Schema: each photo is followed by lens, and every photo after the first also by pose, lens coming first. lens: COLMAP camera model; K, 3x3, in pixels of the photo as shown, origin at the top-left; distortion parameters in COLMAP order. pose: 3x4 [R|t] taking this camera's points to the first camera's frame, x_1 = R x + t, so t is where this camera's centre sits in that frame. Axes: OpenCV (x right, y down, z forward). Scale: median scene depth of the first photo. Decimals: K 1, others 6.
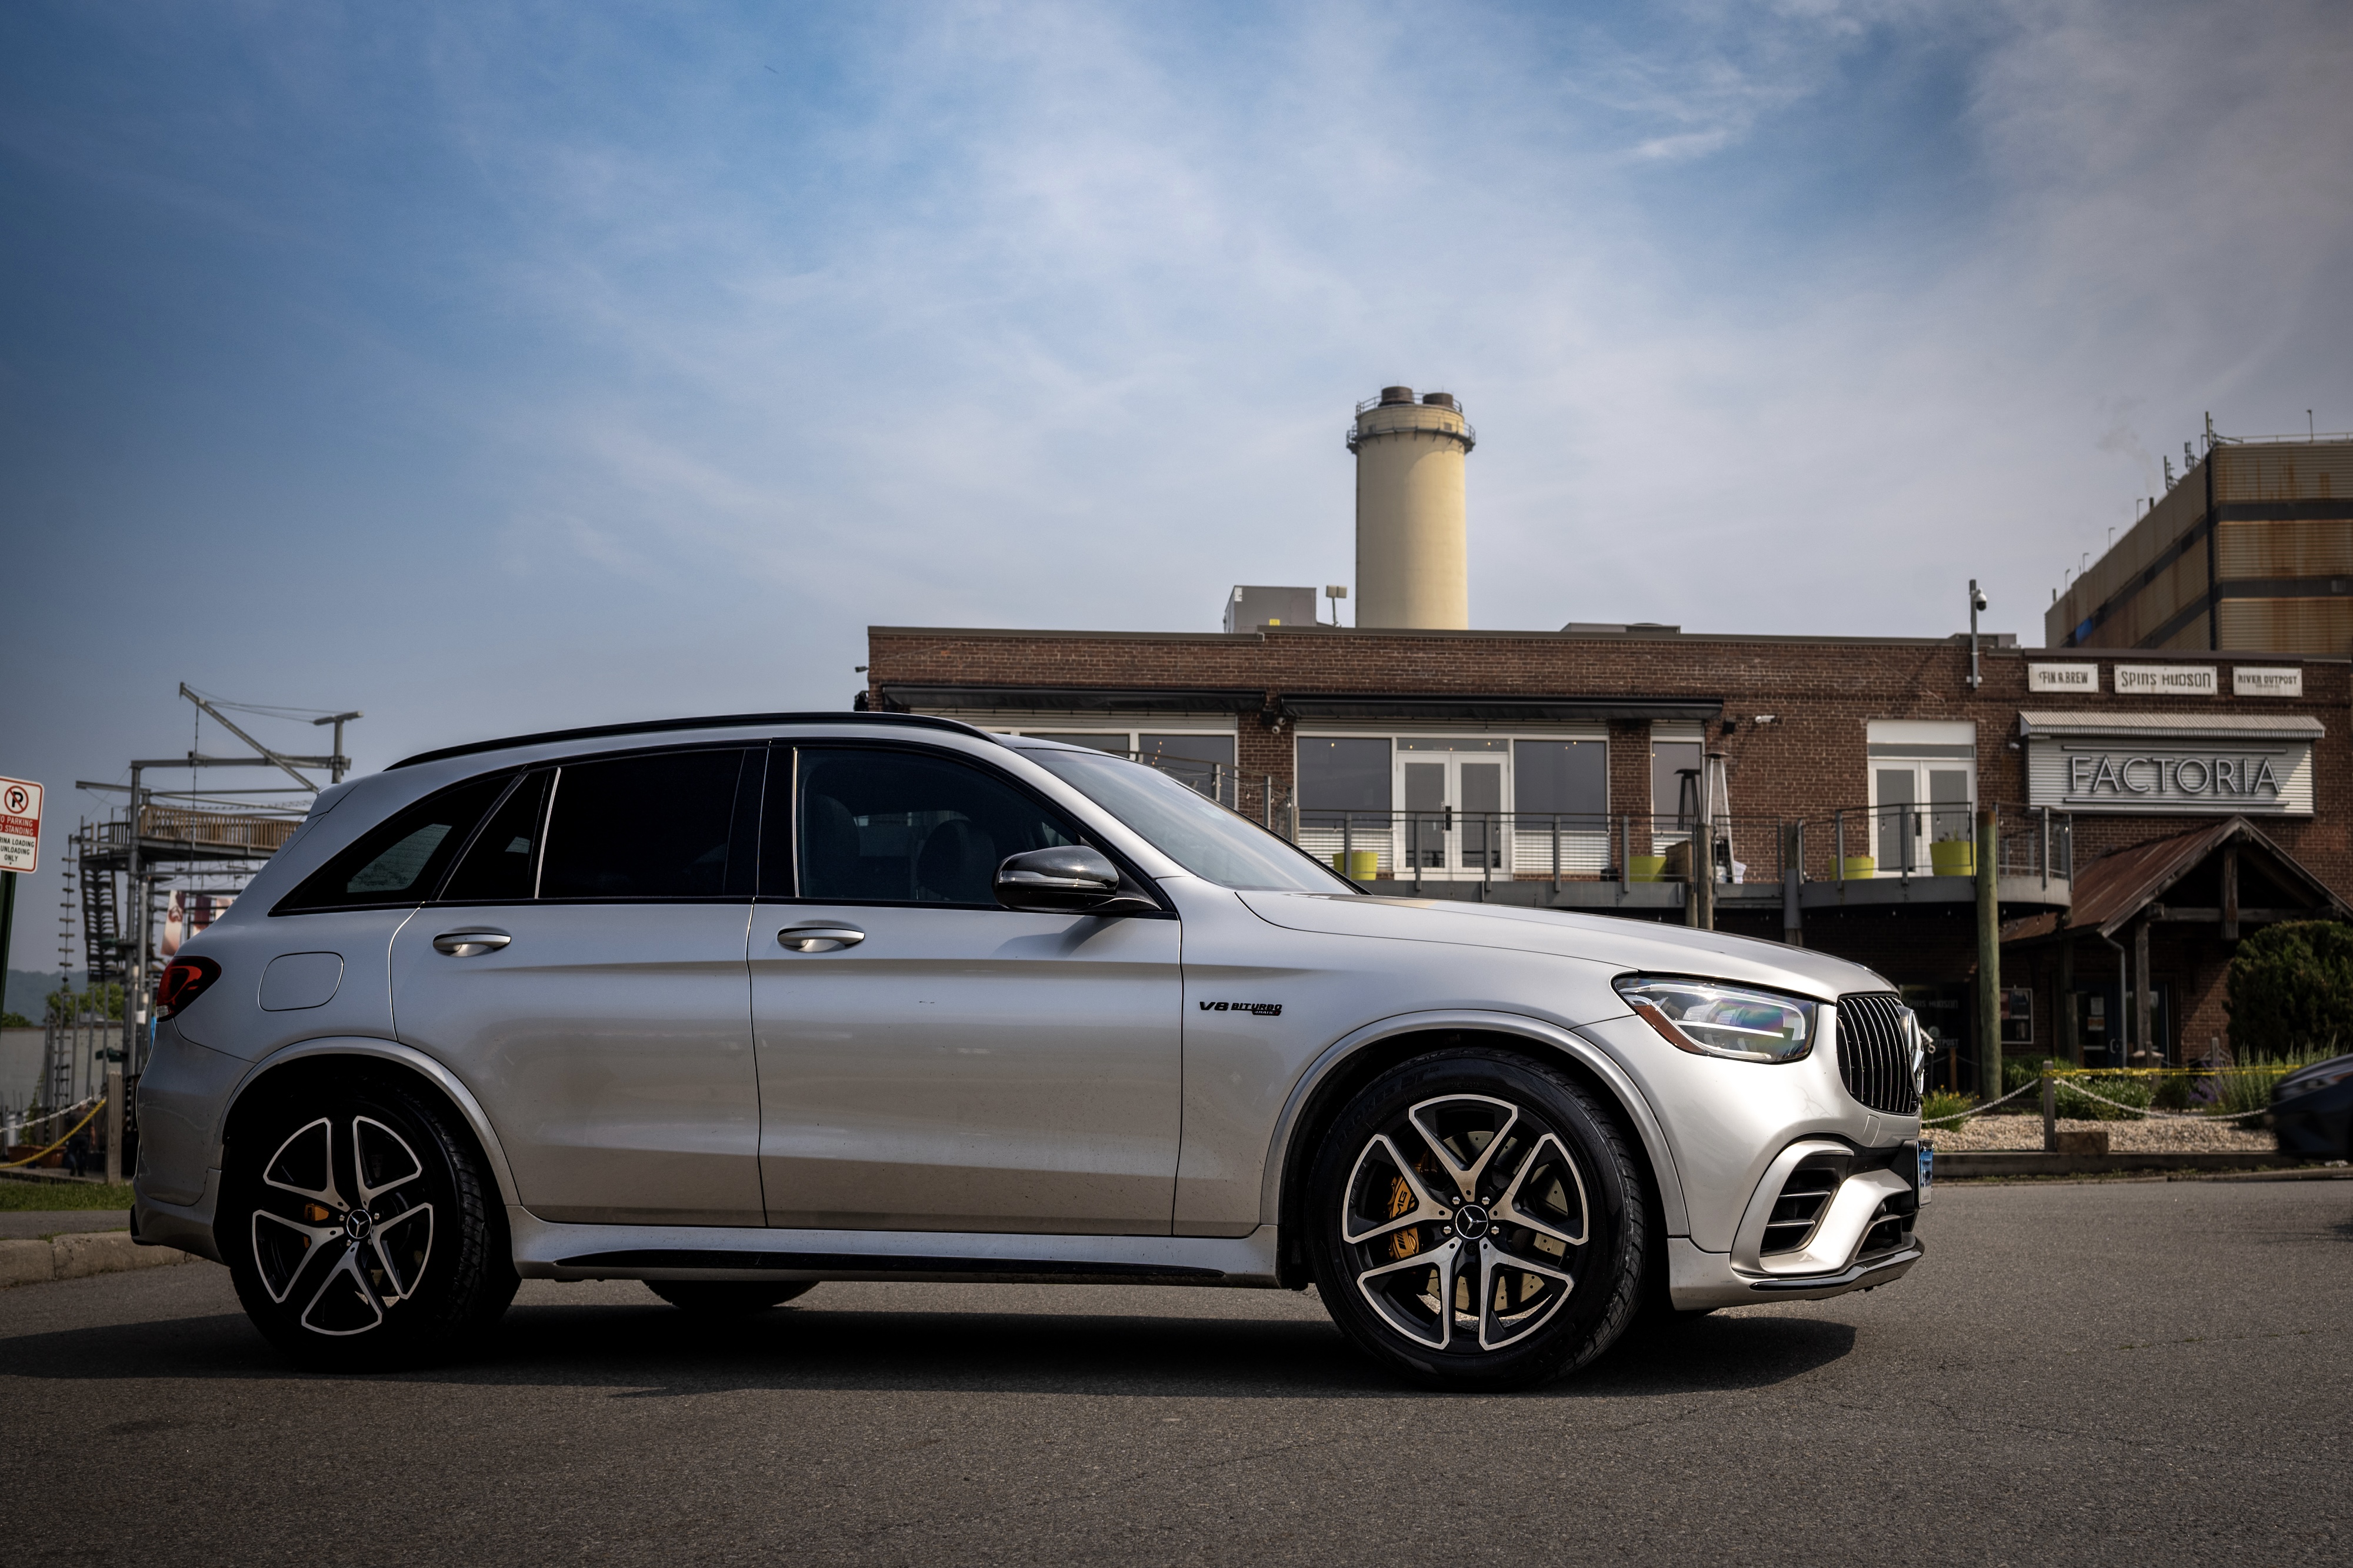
lens RADIAL K [[3197.9, 0, 1326.7], [0, 3197.9, 787.3], [0, 0, 1]] dist [-0.009008, 0.000825]
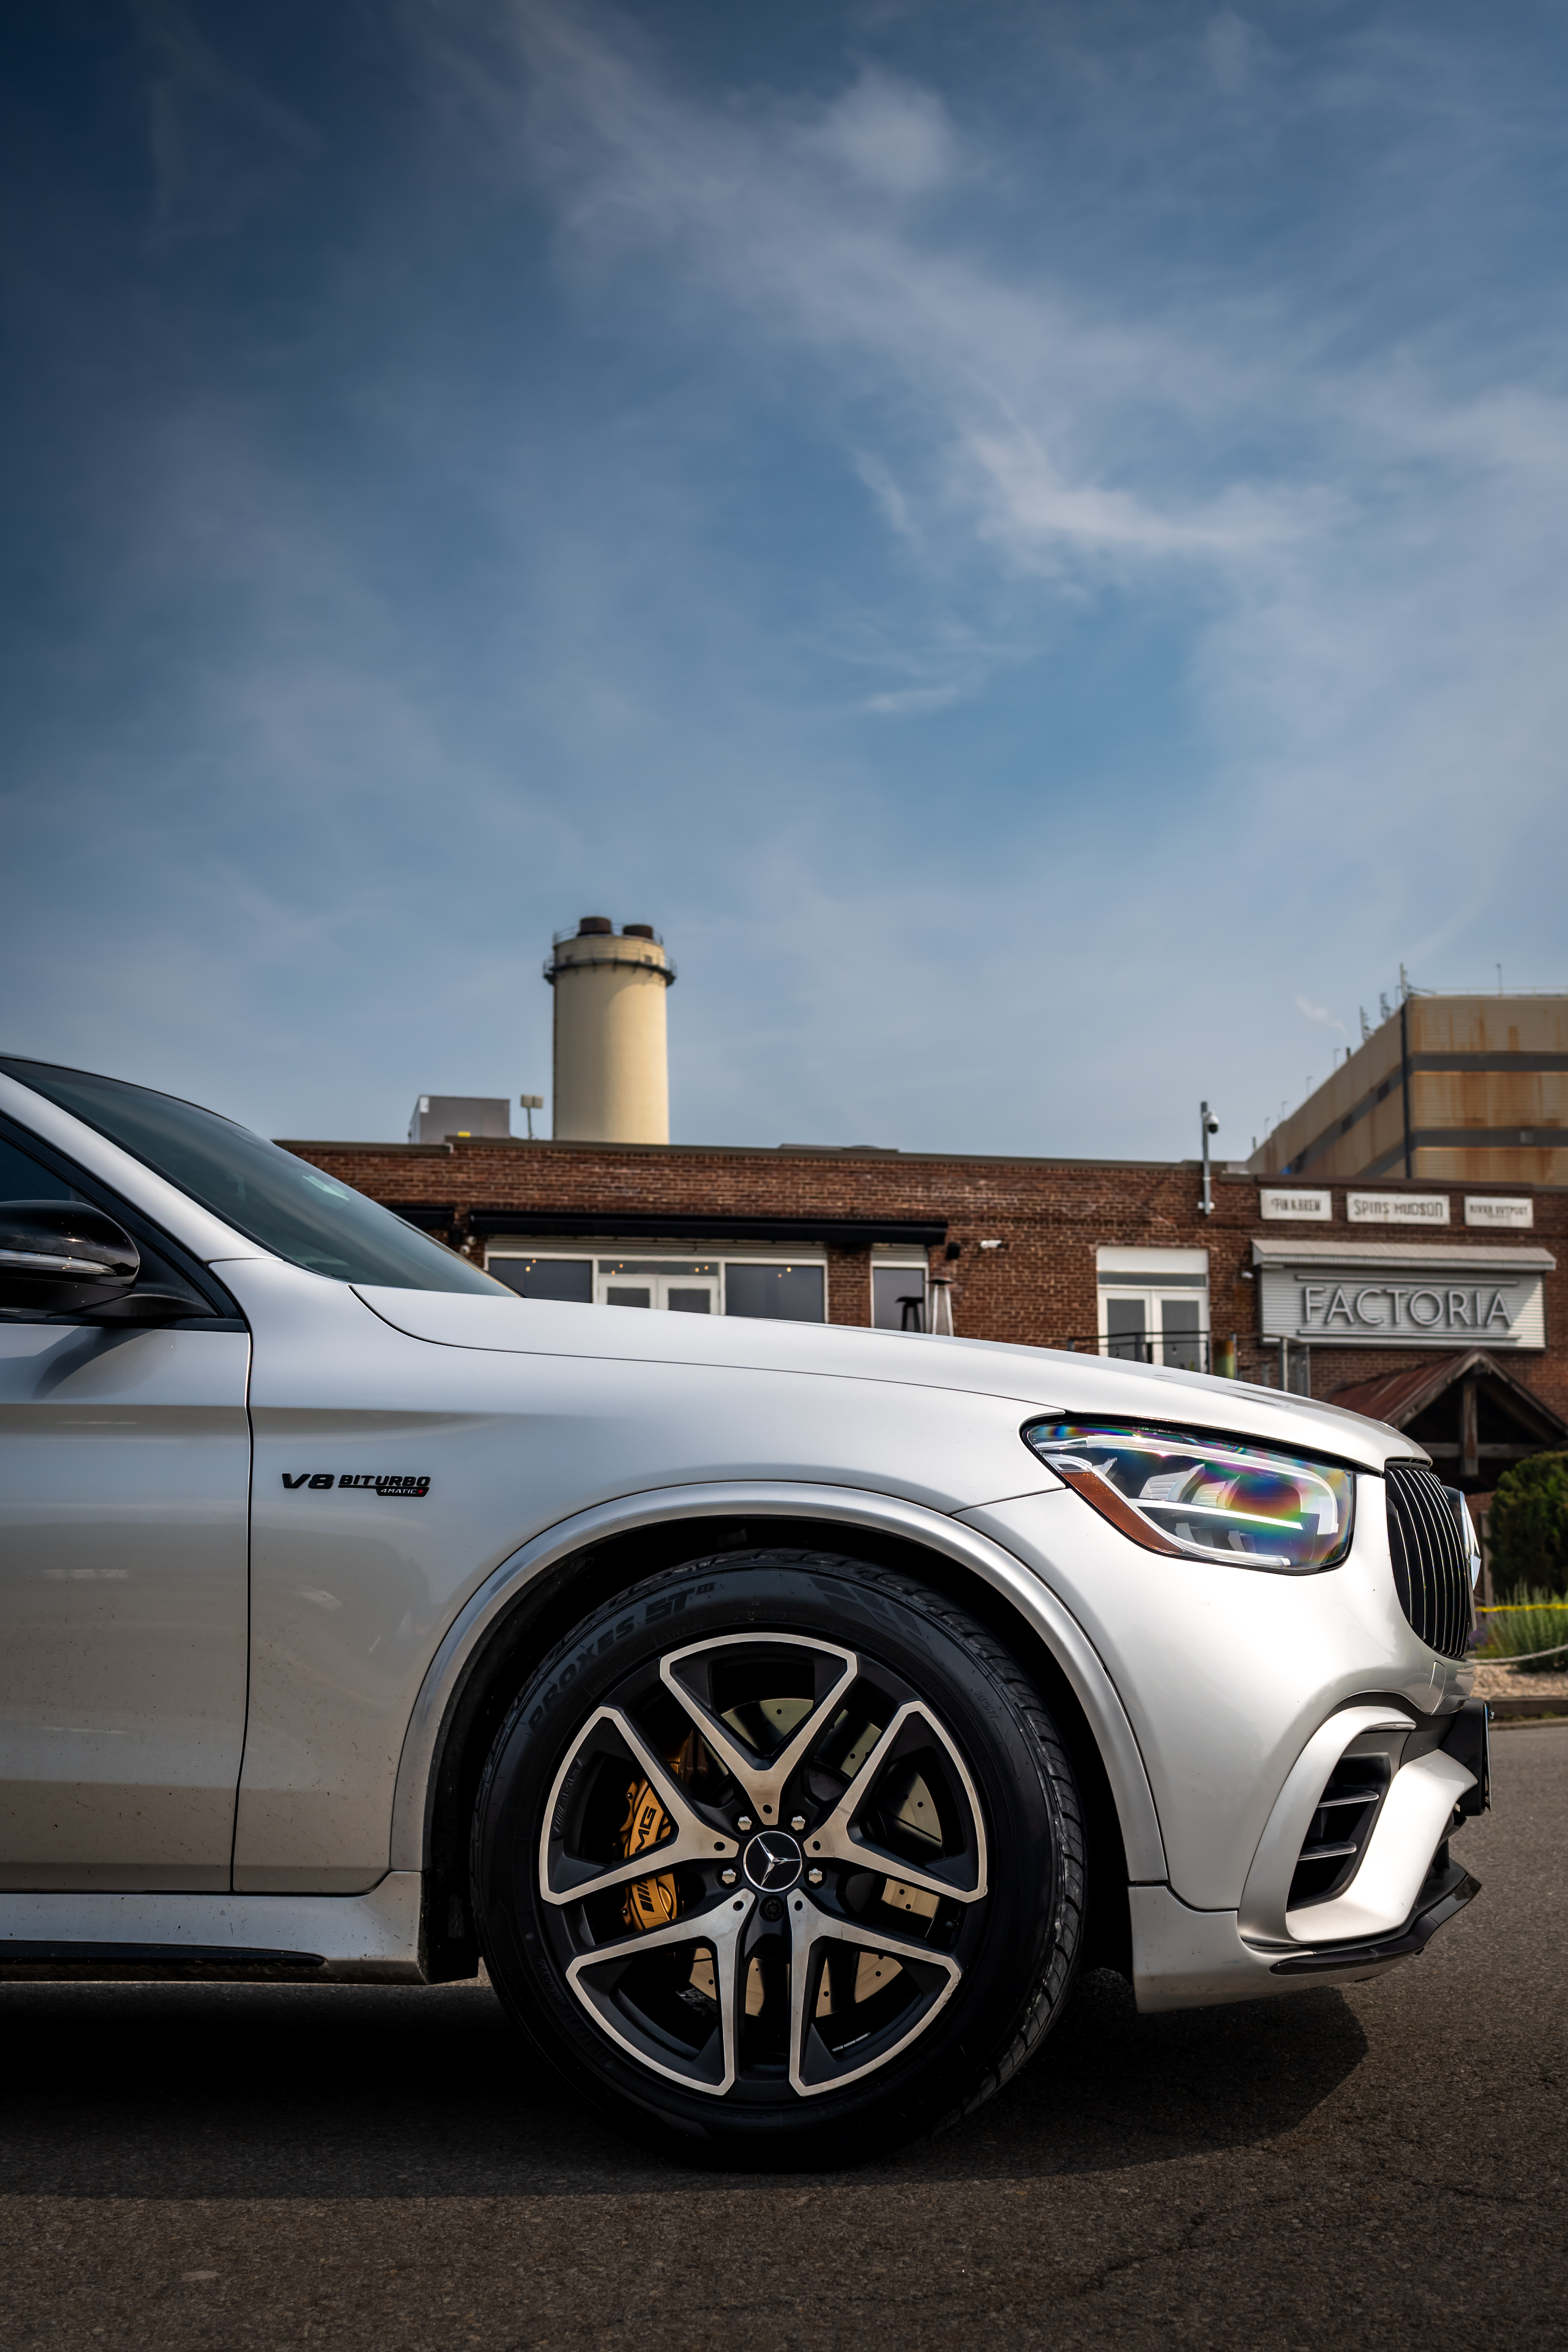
lens RADIAL K [[2930.5, 0, 935.7], [0, 2930.5, 1381.7], [0, 0, 1]] dist [0.001875, -0.010490]
pose [[0.990261, 0.000506, 0.139221, 0.000673], [-0.001224, 0.999986, 0.005067, 0.015068], [-0.139217, -0.005188, 0.990248, 0.148822]]
